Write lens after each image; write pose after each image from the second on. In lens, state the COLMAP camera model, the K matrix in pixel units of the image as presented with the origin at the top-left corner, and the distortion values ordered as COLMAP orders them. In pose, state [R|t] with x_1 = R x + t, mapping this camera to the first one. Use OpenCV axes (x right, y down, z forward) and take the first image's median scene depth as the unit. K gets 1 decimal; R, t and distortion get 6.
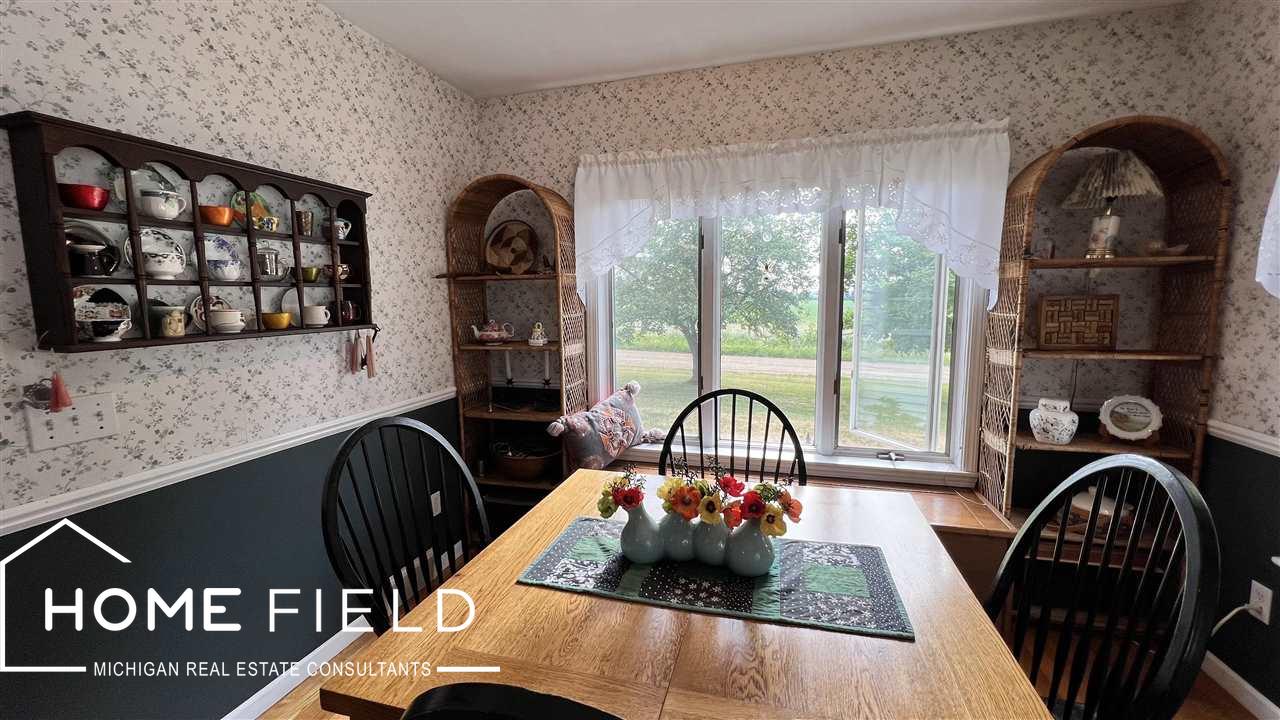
lens RADIAL K [[512.8, 0, 640.0], [0, 512.8, 360.0], [0, 0, 1]] dist [-0.001618, 0.000282]
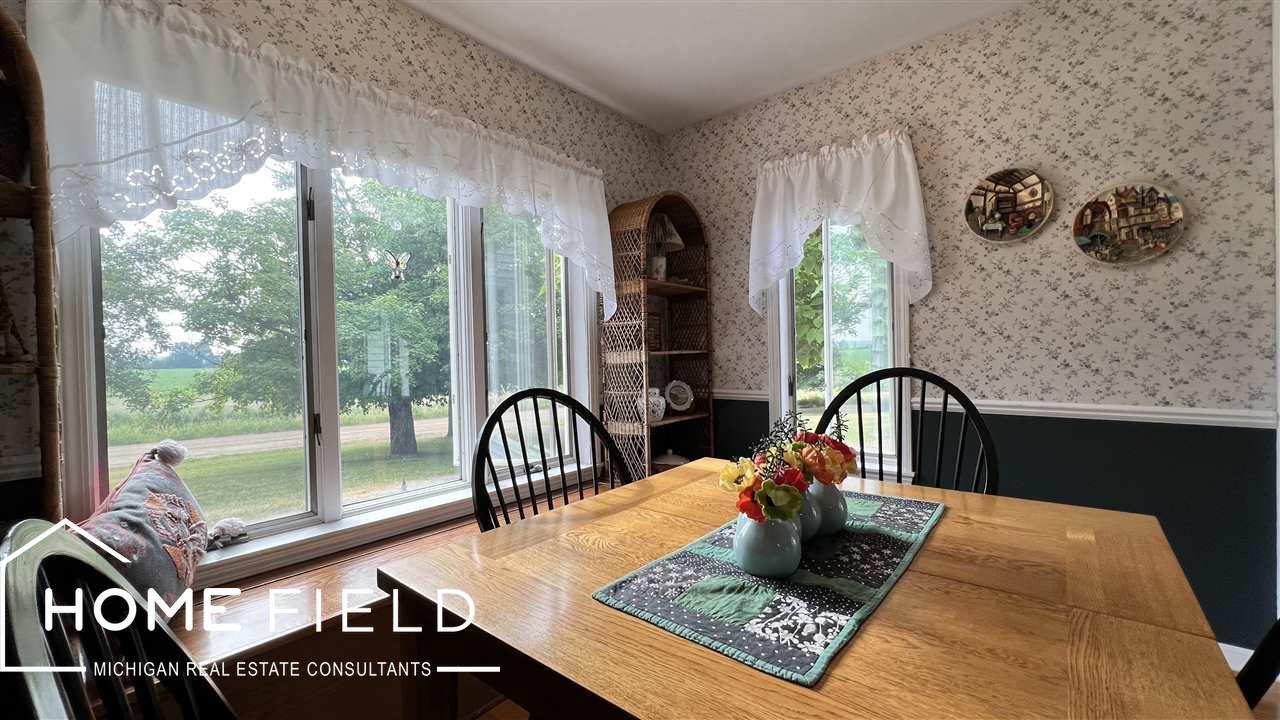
lens RADIAL K [[512.8, 0, 640.0], [0, 512.8, 360.0], [0, 0, 1]] dist [-0.001618, 0.000282]
pose [[0.407950, -0.010441, 0.912945, -0.389907], [0.124873, 0.991176, -0.044464, 0.057541], [-0.904425, 0.132141, 0.405653, 0.458733]]
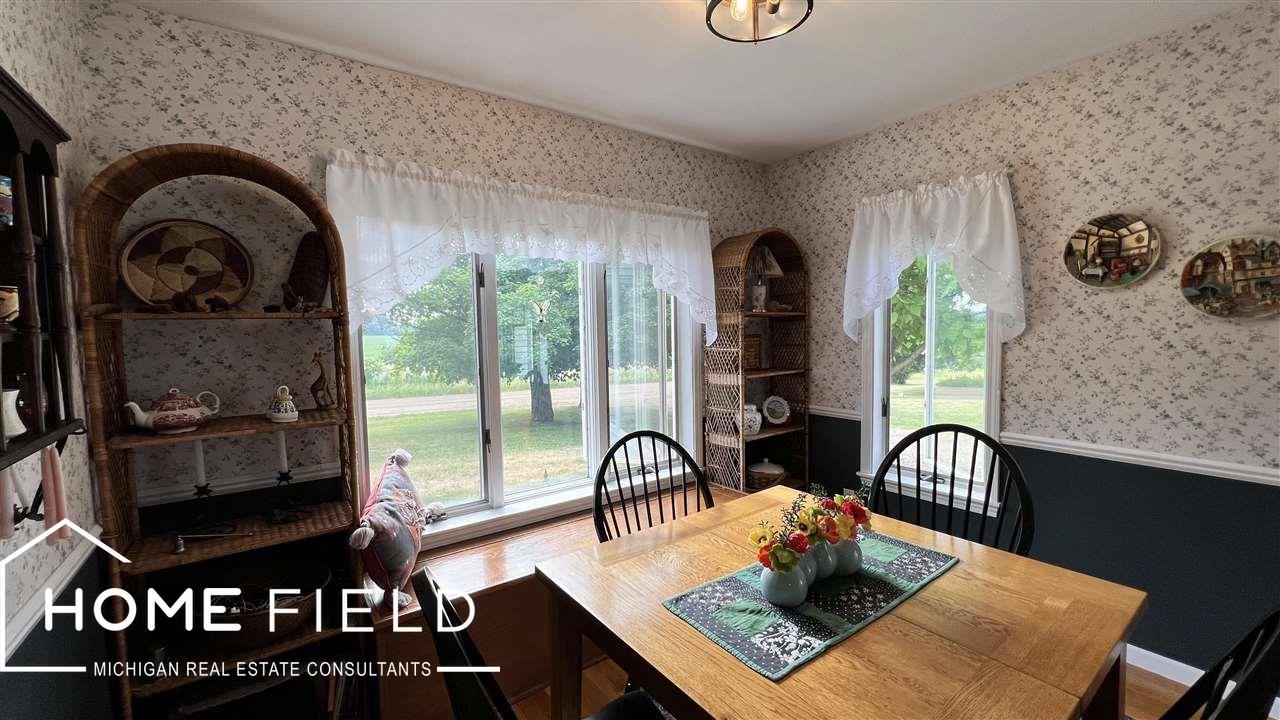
lens RADIAL K [[512.8, 0, 640.0], [0, 512.8, 360.0], [0, 0, 1]] dist [-0.001618, 0.000282]
pose [[0.615645, -0.052083, 0.786301, -0.524037], [0.103585, 0.994504, -0.015229, -0.059793], [-0.781186, 0.090824, 0.617656, 0.301230]]
